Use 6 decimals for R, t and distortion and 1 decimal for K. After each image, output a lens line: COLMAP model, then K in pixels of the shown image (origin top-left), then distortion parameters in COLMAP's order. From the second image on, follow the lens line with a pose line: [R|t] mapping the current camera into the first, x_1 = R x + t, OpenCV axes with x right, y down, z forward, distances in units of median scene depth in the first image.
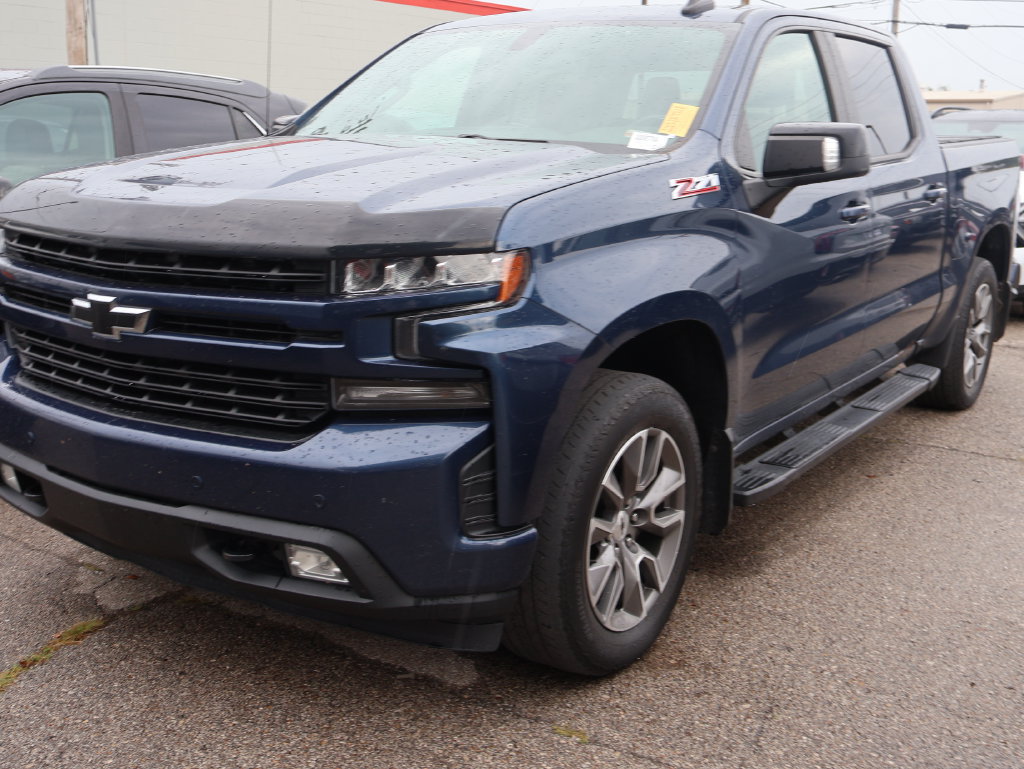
lens RADIAL K [[1210.5, 0, 528.0], [0, 1210.5, 327.9], [0, 0, 1]] dist [-0.013308, -0.019389]
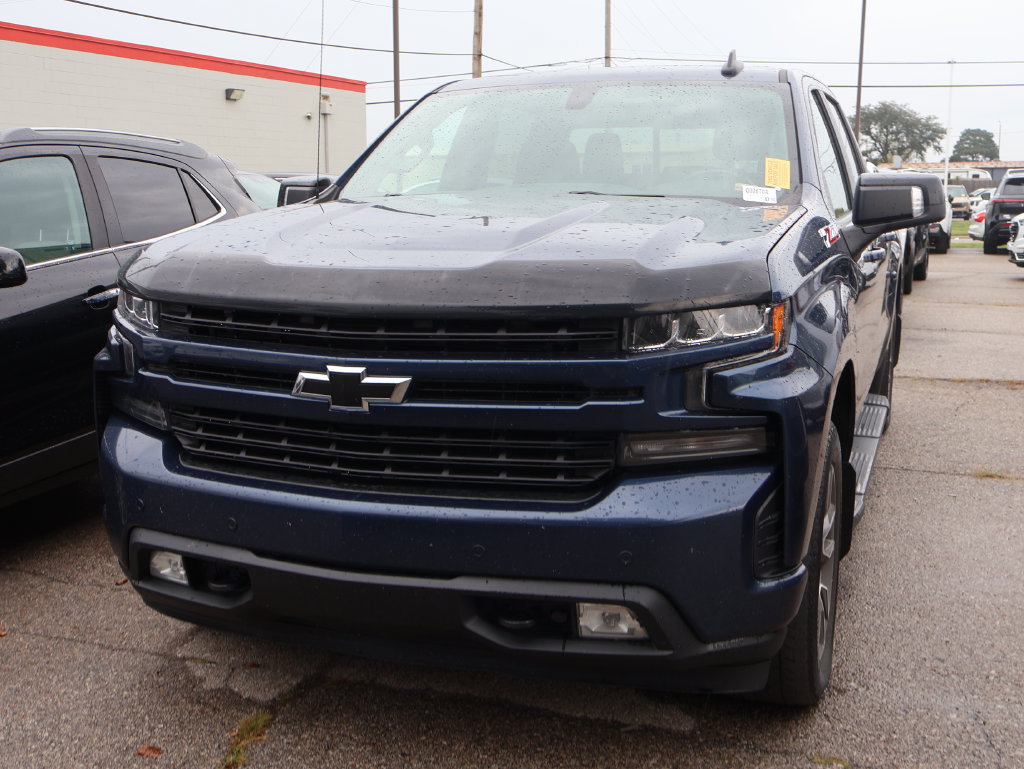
lens RADIAL K [[1198.1, 0, 499.5], [0, 1198.1, 362.5], [0, 0, 1]] dist [0.004121, 0.006792]
pose [[0.971804, -0.055165, 0.229247, -0.415425], [0.058749, 0.998234, -0.008831, -0.013194], [-0.228355, 0.022050, 0.973328, 0.044664]]
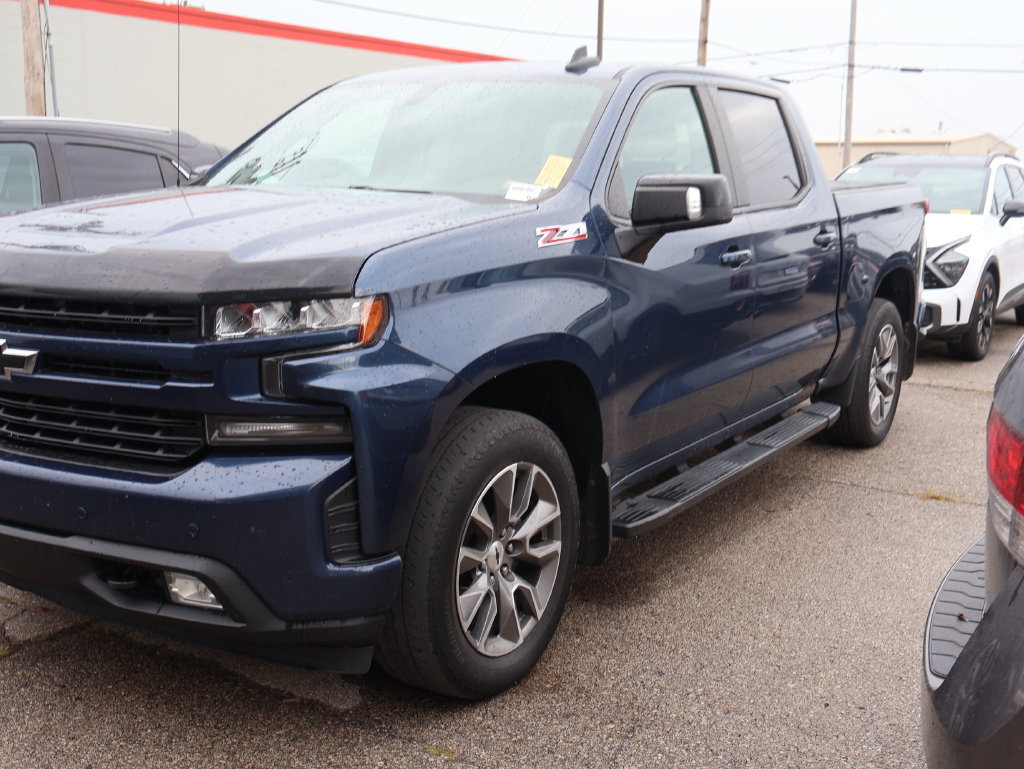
lens RADIAL K [[1217.5, 0, 507.7], [0, 1217.5, 329.9], [0, 0, 1]] dist [-0.019269, -0.011814]
pose [[0.999965, -0.003330, 0.007630, 0.082757], [0.003580, 0.999449, -0.033011, 0.002092], [-0.007516, 0.033037, 0.999426, -0.068465]]
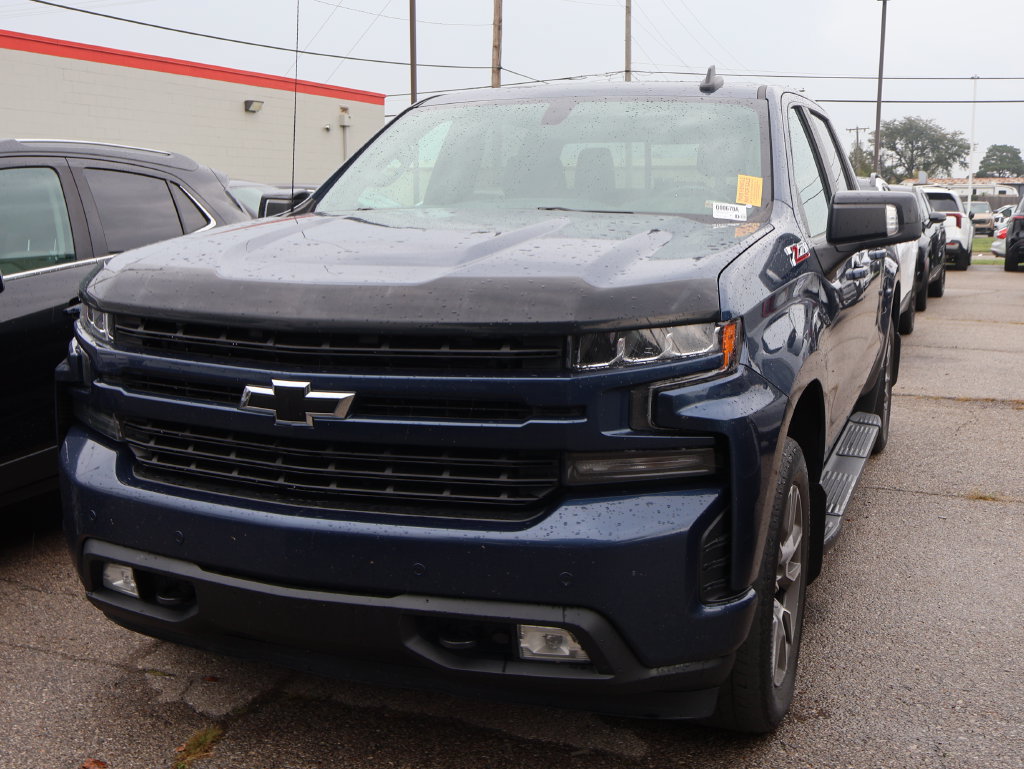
lens RADIAL K [[1197.7, 0, 490.6], [0, 1197.7, 347.0], [0, 0, 1]] dist [0.000541, -0.006712]
pose [[0.979417, -0.038171, 0.198206, -0.353651], [0.045506, 0.998433, -0.032581, -0.014222], [-0.196651, 0.040930, 0.979619, 0.038751]]
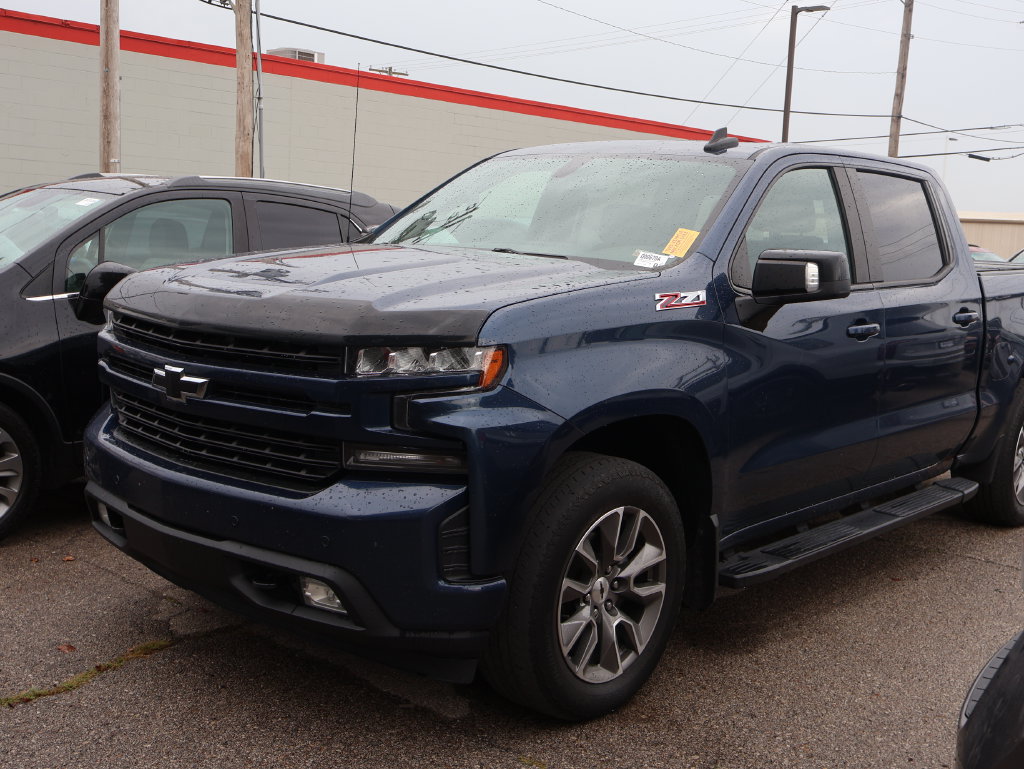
lens RADIAL K [[1210.5, 0, 528.0], [0, 1210.5, 327.9], [0, 0, 1]] dist [-0.013308, -0.019389]
pose [[0.990011, 0.045227, -0.133540, 0.156731], [-0.056502, 0.995039, -0.081883, 0.013619], [0.129174, 0.088611, 0.987655, -0.173962]]
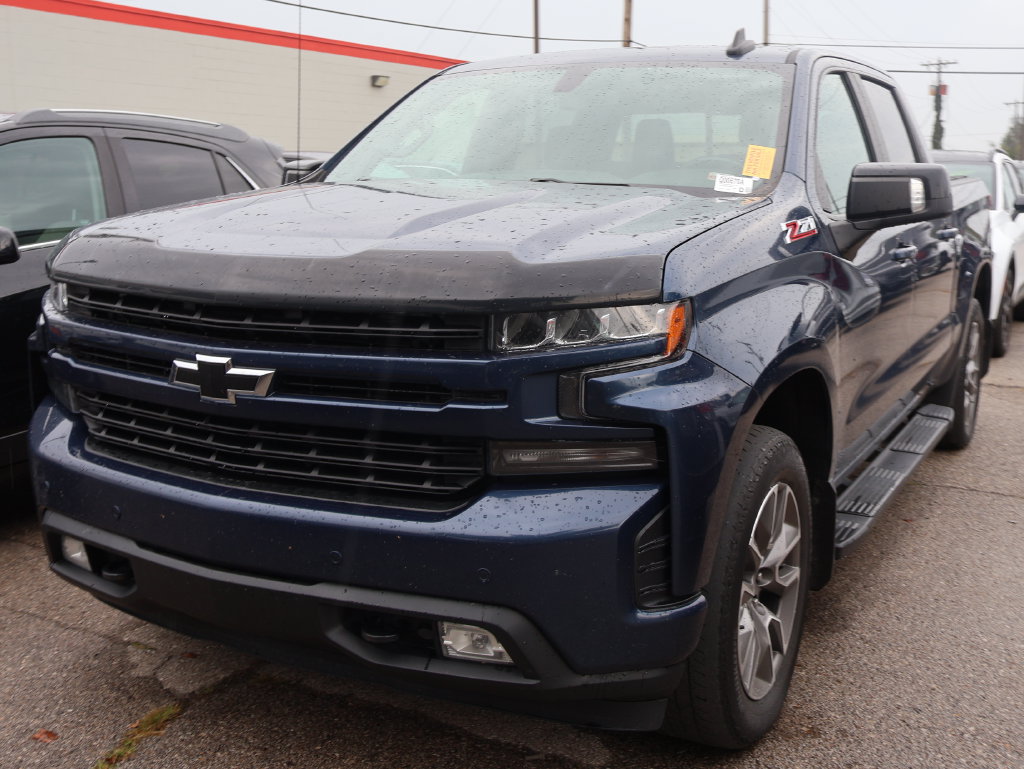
lens RADIAL K [[1197.7, 0, 490.6], [0, 1197.7, 347.0], [0, 0, 1]] dist [0.000541, -0.006712]
pose [[0.997259, -0.018255, 0.071706, -0.193010], [0.019580, 0.999649, -0.017831, -0.012172], [-0.071355, 0.019186, 0.997266, 0.071944]]
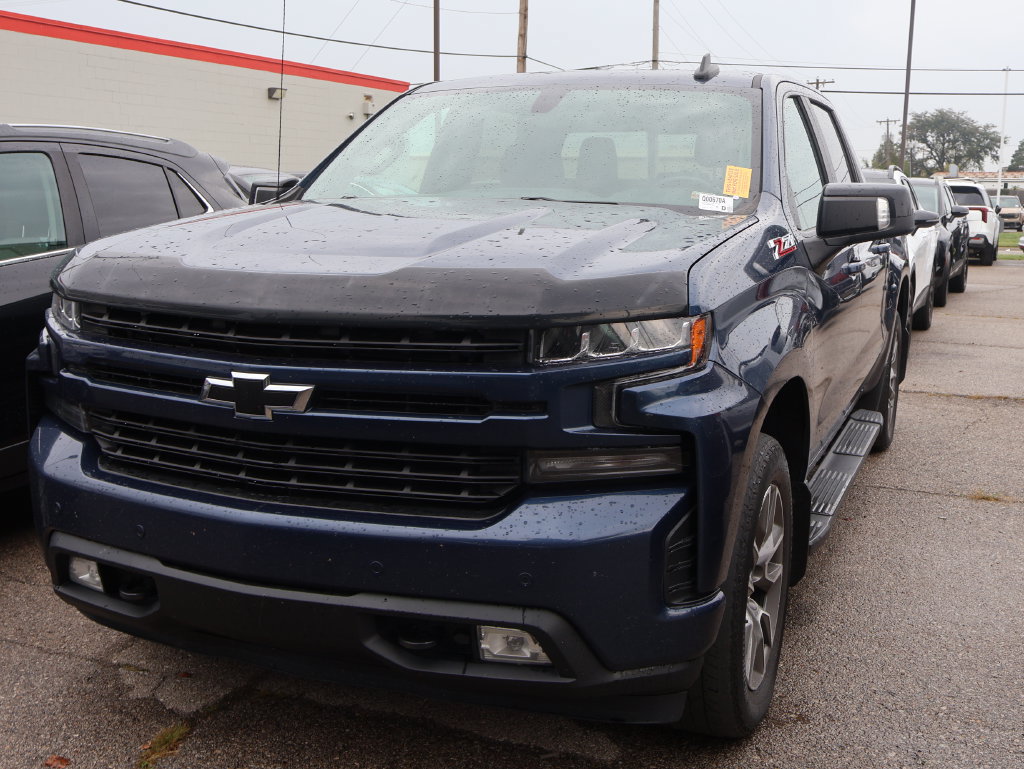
lens RADIAL K [[1201.6, 0, 513.6], [0, 1201.6, 345.1], [0, 0, 1]] dist [0.006695, -0.006745]
pose [[0.981465, -0.030309, 0.189231, -0.300681], [0.036037, 0.998988, -0.026907, -0.014708], [-0.188224, 0.033228, 0.981564, 0.048453]]
